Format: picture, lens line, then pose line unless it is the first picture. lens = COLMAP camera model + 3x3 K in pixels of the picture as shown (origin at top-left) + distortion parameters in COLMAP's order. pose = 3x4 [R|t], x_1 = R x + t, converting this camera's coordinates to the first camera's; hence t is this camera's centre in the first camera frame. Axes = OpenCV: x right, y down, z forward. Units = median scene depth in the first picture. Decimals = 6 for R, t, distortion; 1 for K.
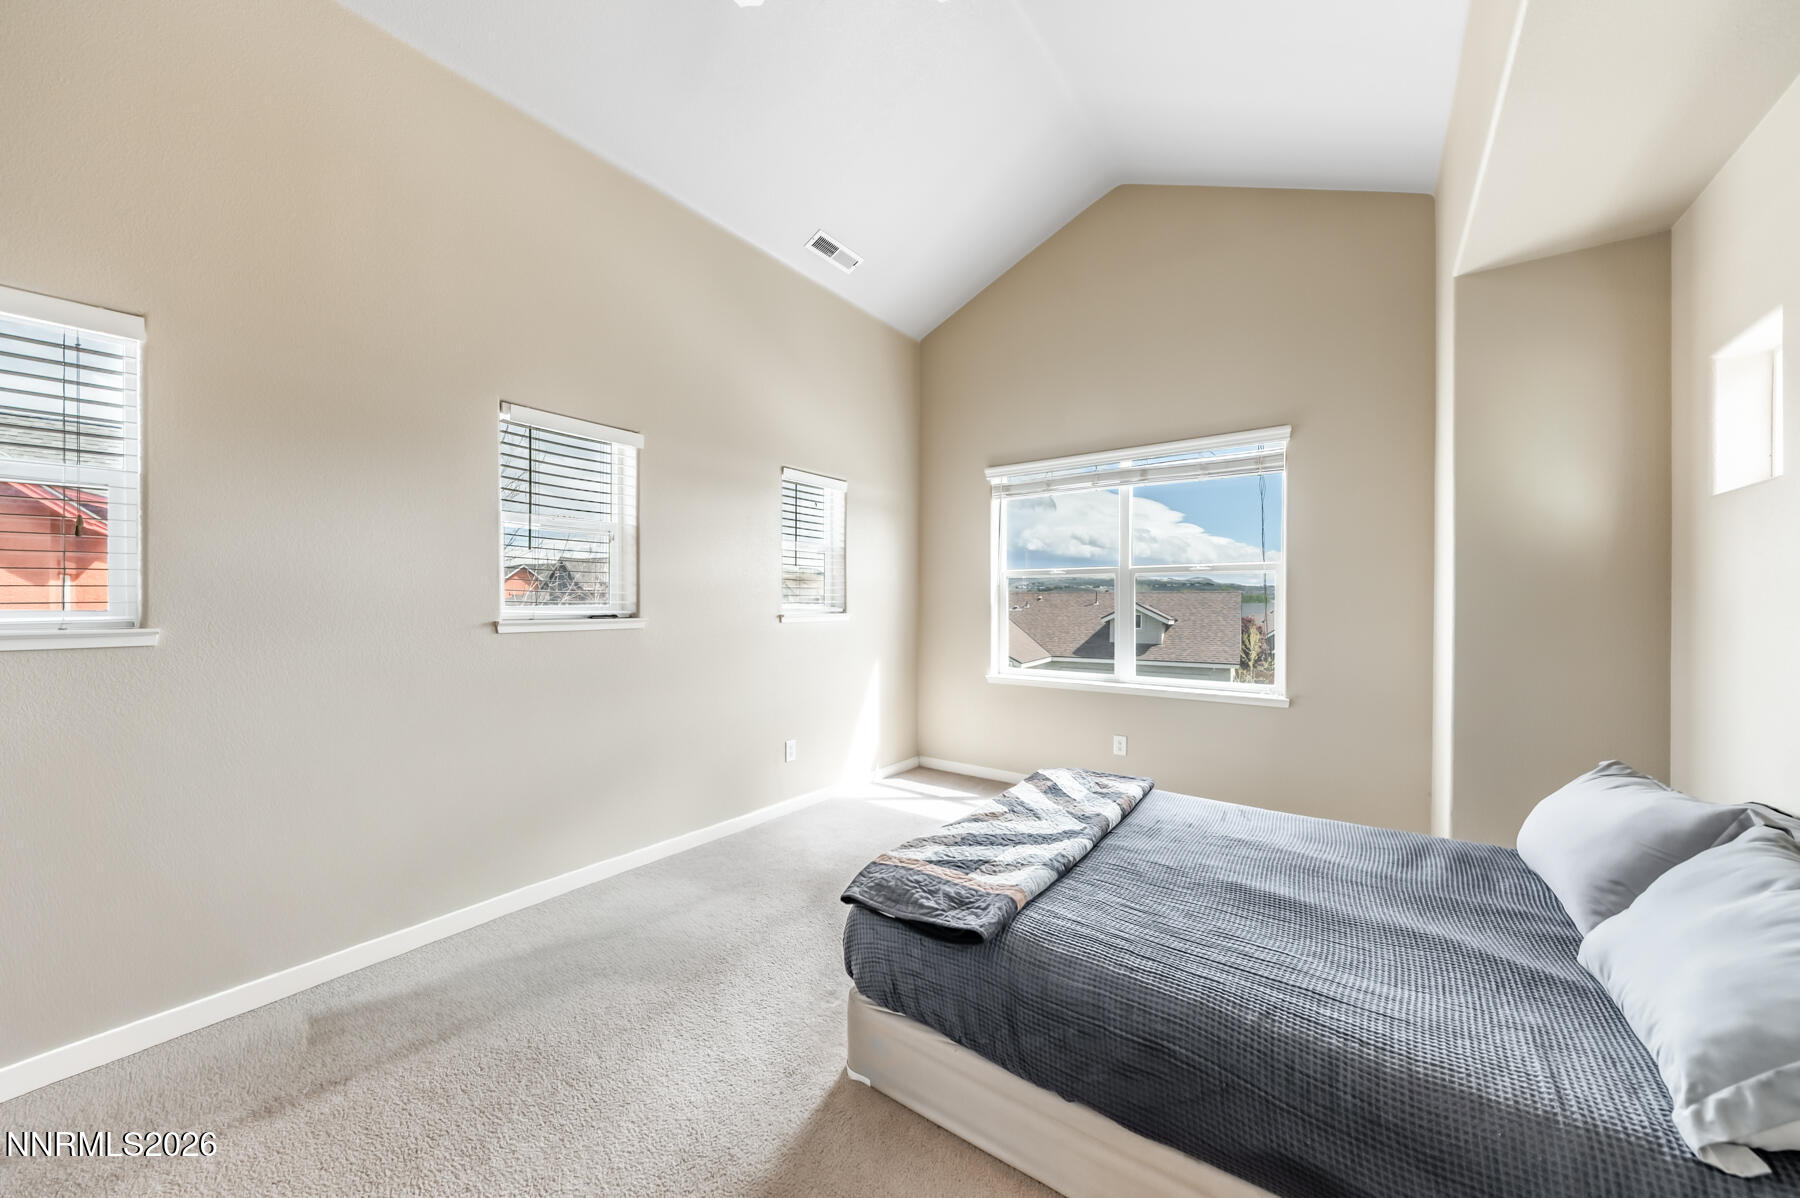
lens RADIAL K [[641.7, 0, 900.0], [0, 641.7, 599.0], [0, 0, 1]] dist [0.000926, -0.005990]
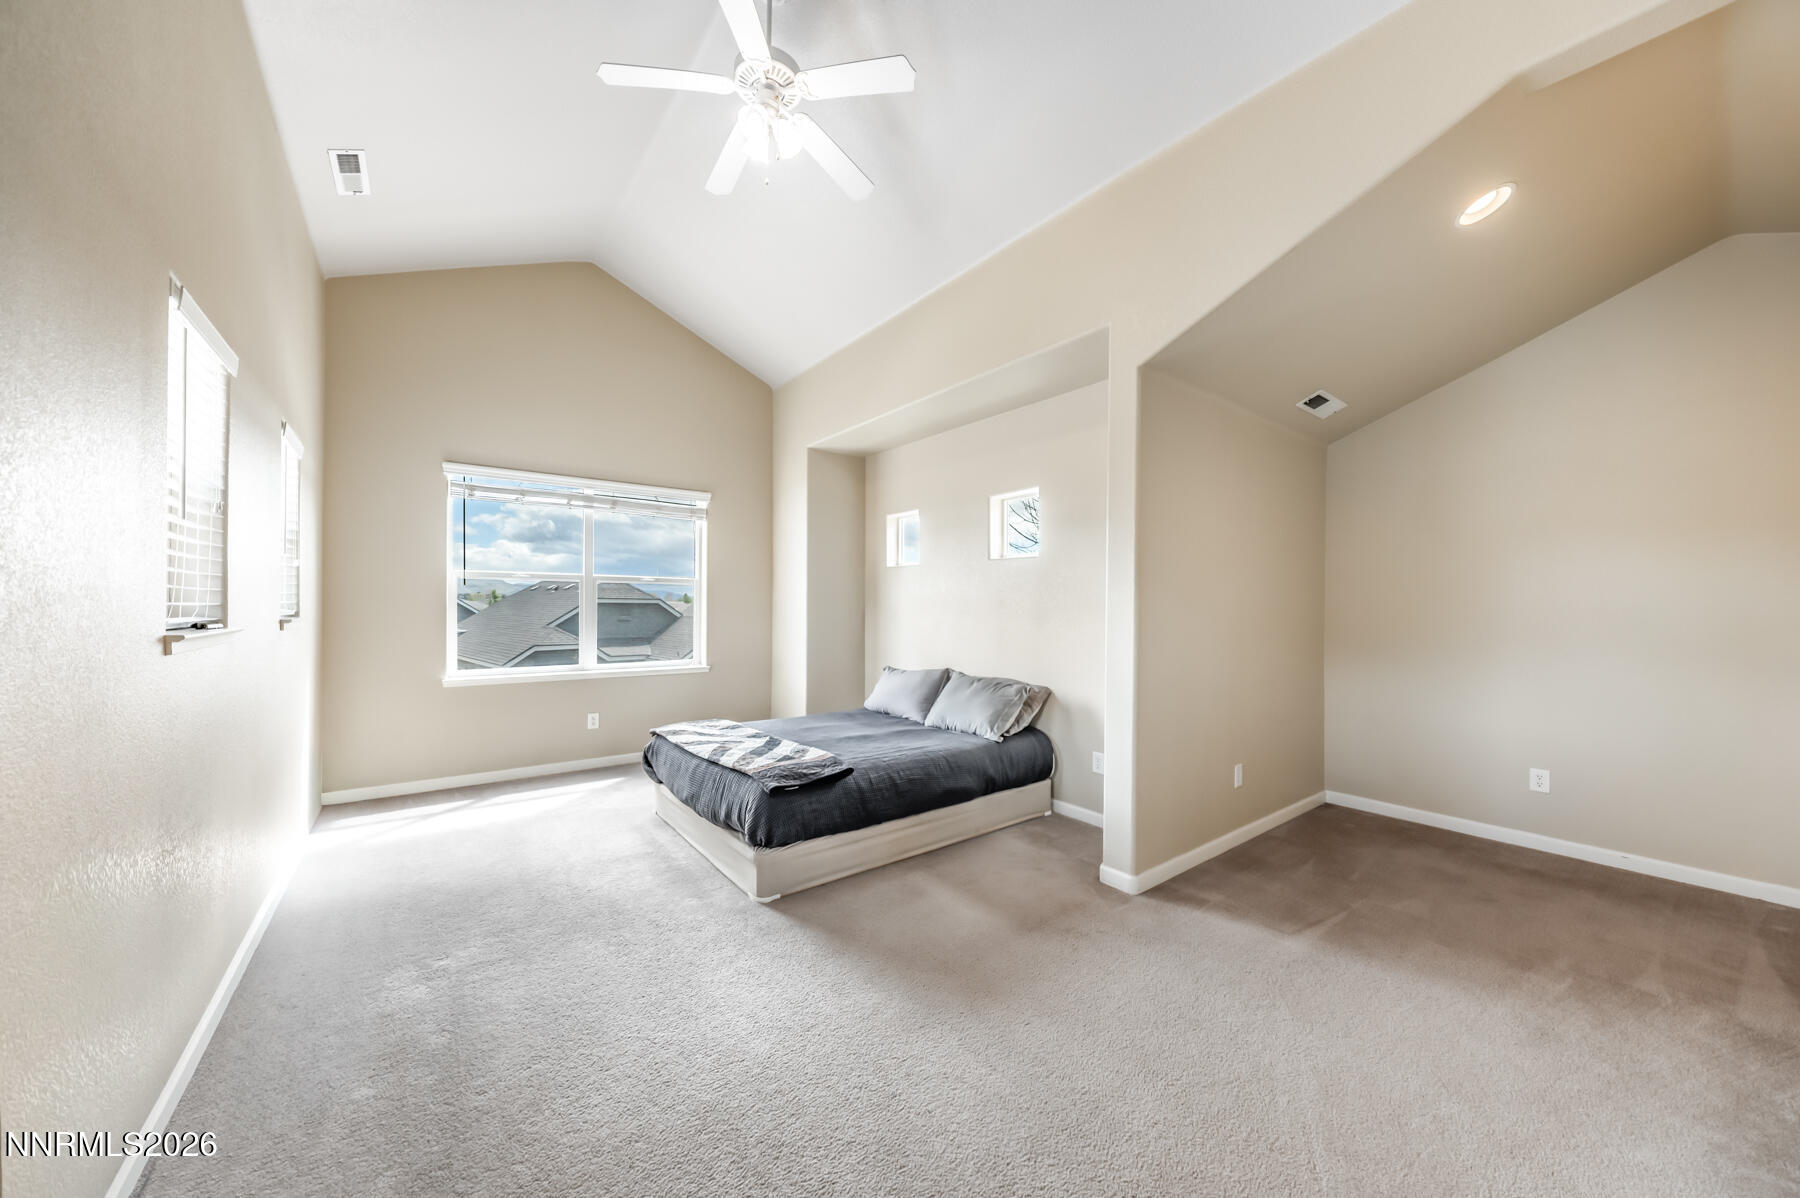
lens RADIAL K [[628.5, 0, 894.1], [0, 628.5, 600.8], [0, 0, 1]] dist [0.010240, -0.008539]
pose [[0.277531, 0.007996, 0.960683, -0.708815], [-0.011961, 0.999917, -0.004868, -0.003134], [-0.960642, -0.010140, 0.277603, 0.123225]]
